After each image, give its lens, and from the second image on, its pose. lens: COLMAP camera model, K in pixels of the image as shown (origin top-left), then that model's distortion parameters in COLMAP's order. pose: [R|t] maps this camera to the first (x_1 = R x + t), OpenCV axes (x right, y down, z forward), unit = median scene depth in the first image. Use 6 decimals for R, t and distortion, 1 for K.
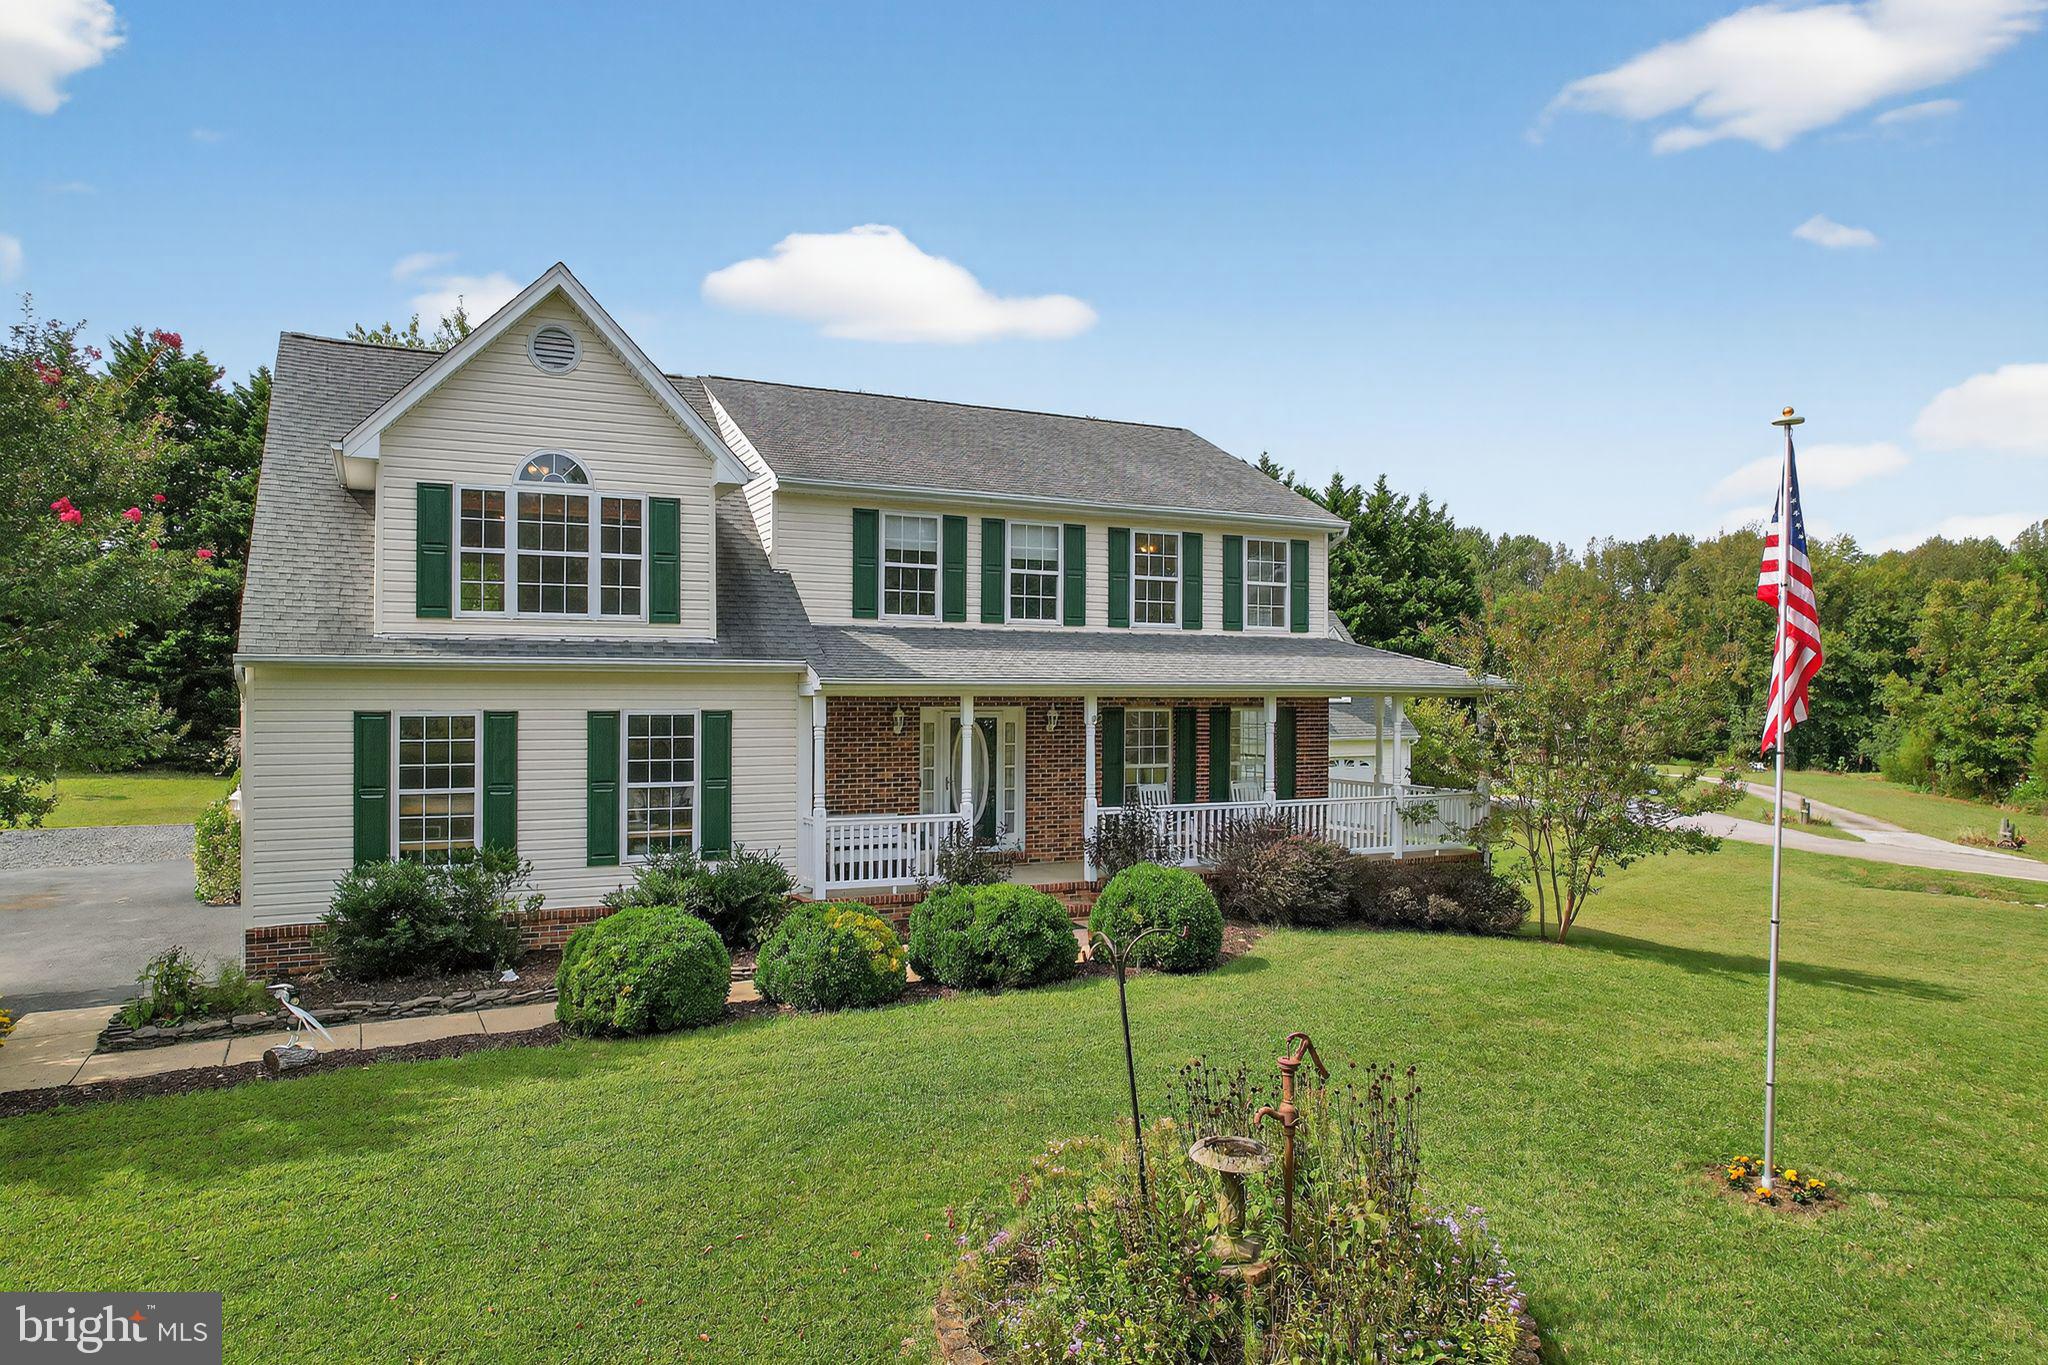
lens RADIAL K [[1291.2, 0, 1023.4], [0, 1291.2, 685.4], [0, 0, 1]] dist [-0.000126, -0.000001]
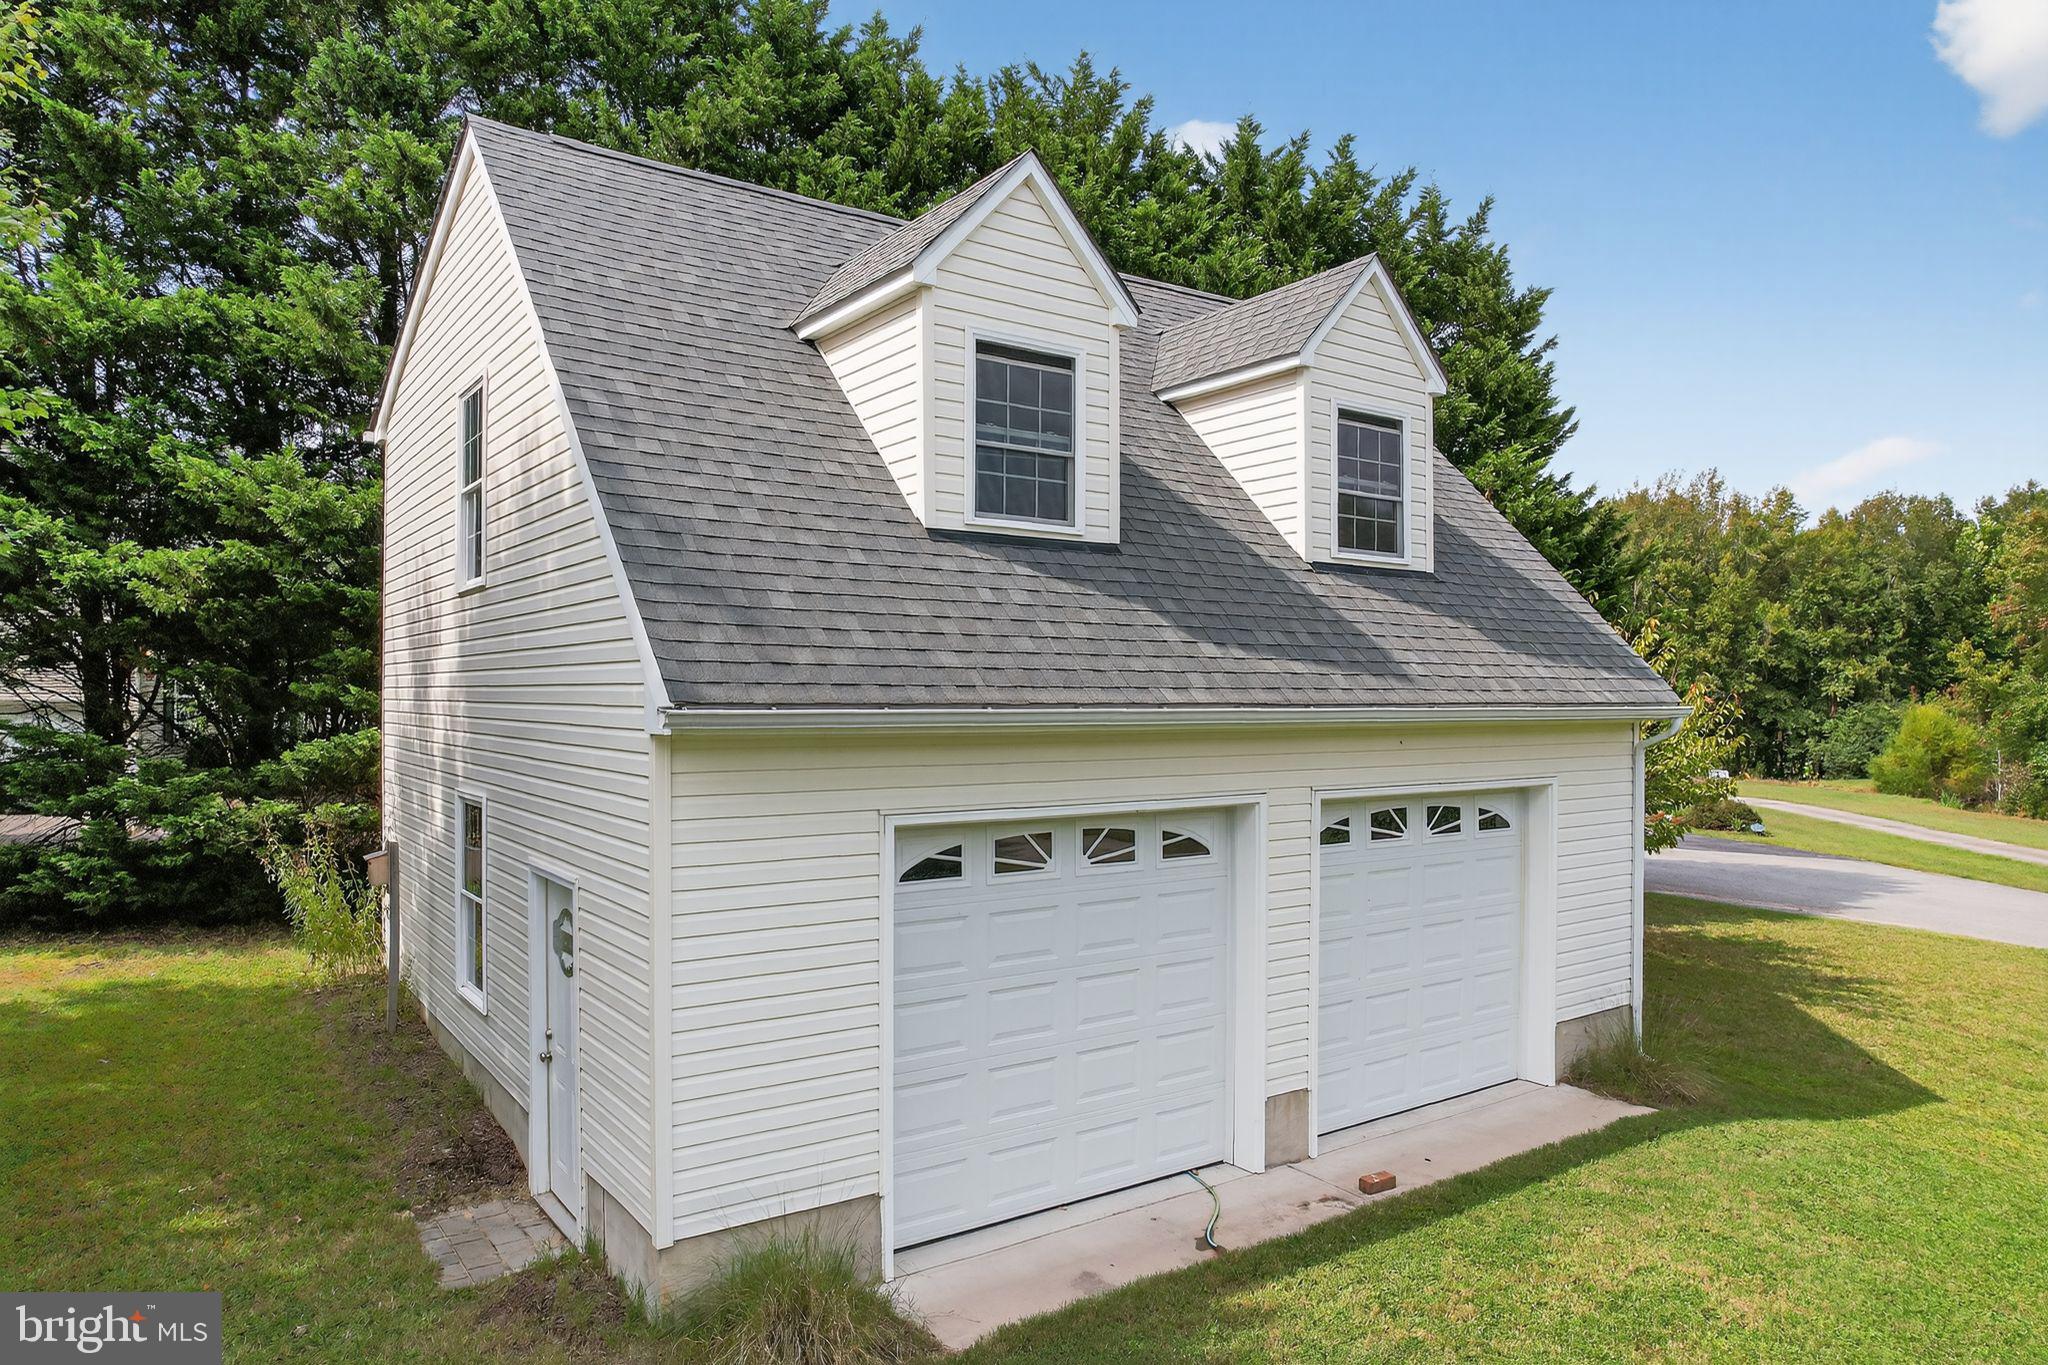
lens RADIAL K [[1291.2, 0, 1027.7], [0, 1291.2, 689.4], [0, 0, 1]] dist [-0.000126, -0.000001]
pose [[0.989058, -0.000110, 0.147525, 0.130670], [0.000529, 0.999996, -0.002799, 0.033807], [-0.147524, 0.002846, 0.989054, 0.716362]]
